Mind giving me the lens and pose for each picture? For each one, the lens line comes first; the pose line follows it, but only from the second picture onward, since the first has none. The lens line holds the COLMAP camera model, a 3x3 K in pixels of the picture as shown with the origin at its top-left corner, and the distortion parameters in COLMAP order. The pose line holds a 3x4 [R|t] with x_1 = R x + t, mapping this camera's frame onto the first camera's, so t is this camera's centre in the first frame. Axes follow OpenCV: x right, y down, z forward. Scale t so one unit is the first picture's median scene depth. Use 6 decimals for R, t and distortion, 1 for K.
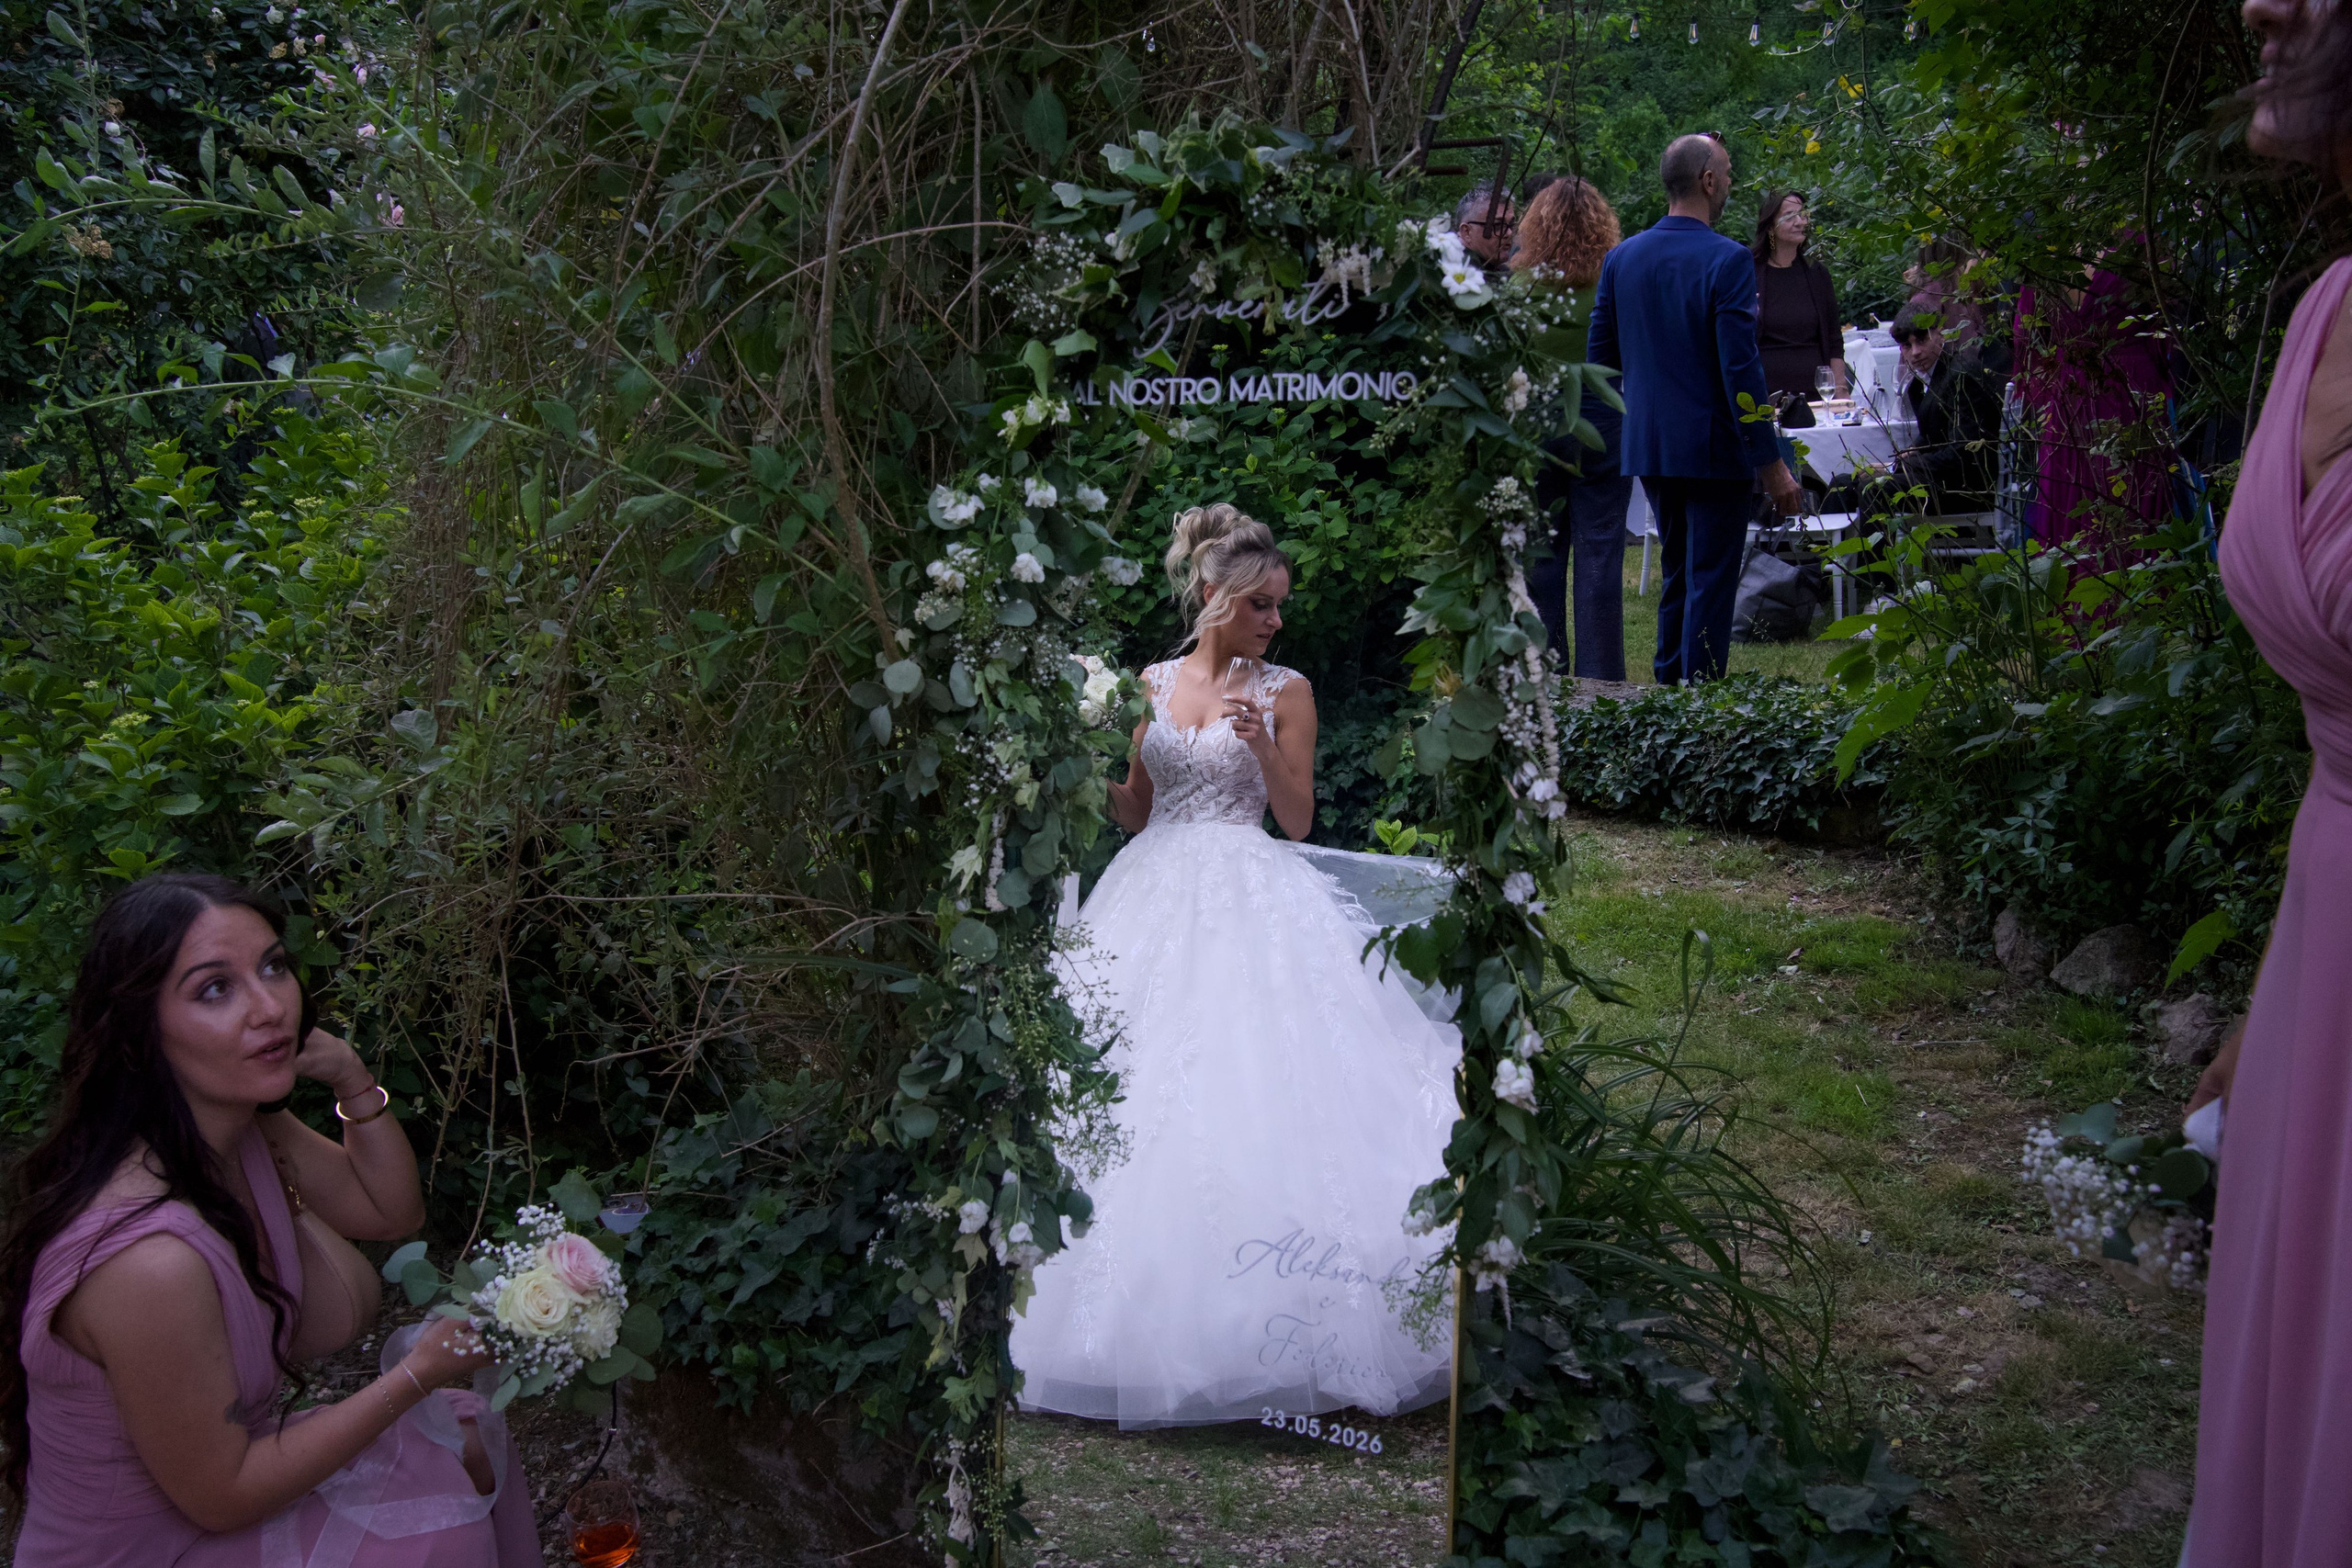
lens RADIAL K [[2425.3, 0, 1174.1], [0, 2425.3, 792.2], [0, 0, 1]] dist [-0.001200, 0.000000]
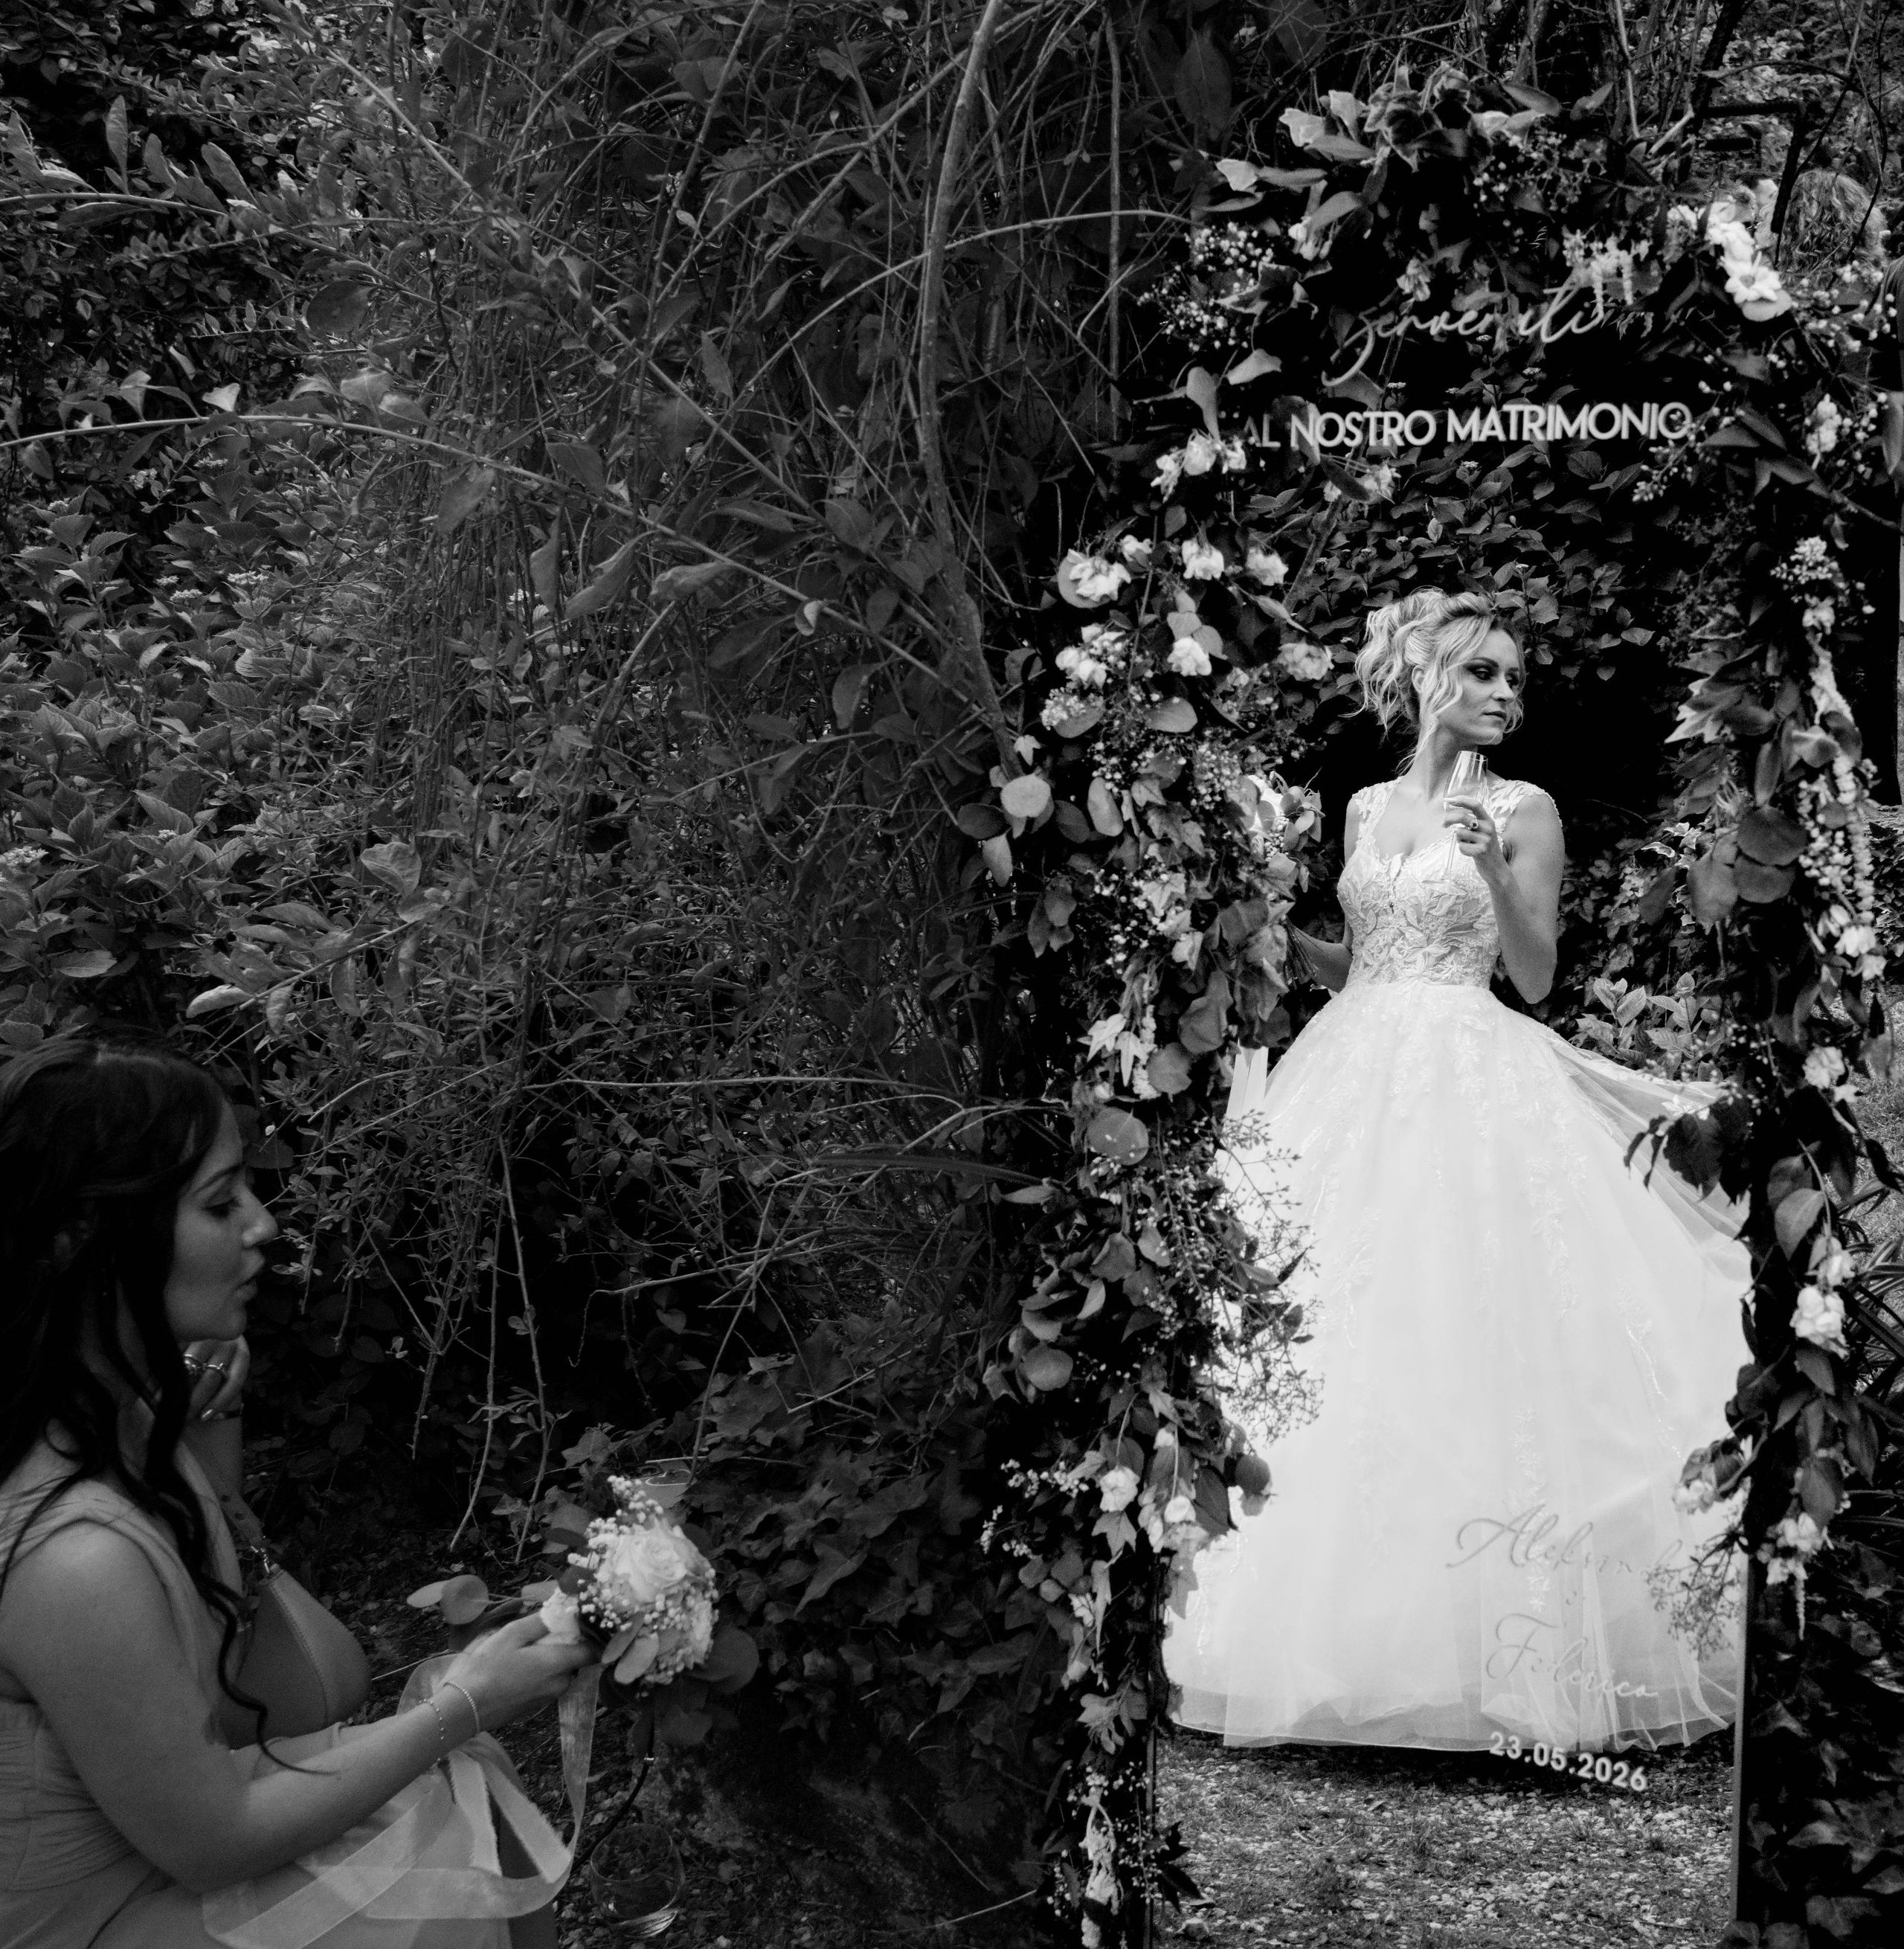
lens RADIAL K [[2305.7, 0, 953.3], [0, 2305.7, 967.8], [0, 0, 1]] dist [-0.005752, 0.000000]
pose [[0.999911, -0.002799, 0.013006, -0.144251], [0.002625, 0.999907, 0.013406, -0.003066], [-0.013043, -0.013370, 0.999826, 0.260247]]
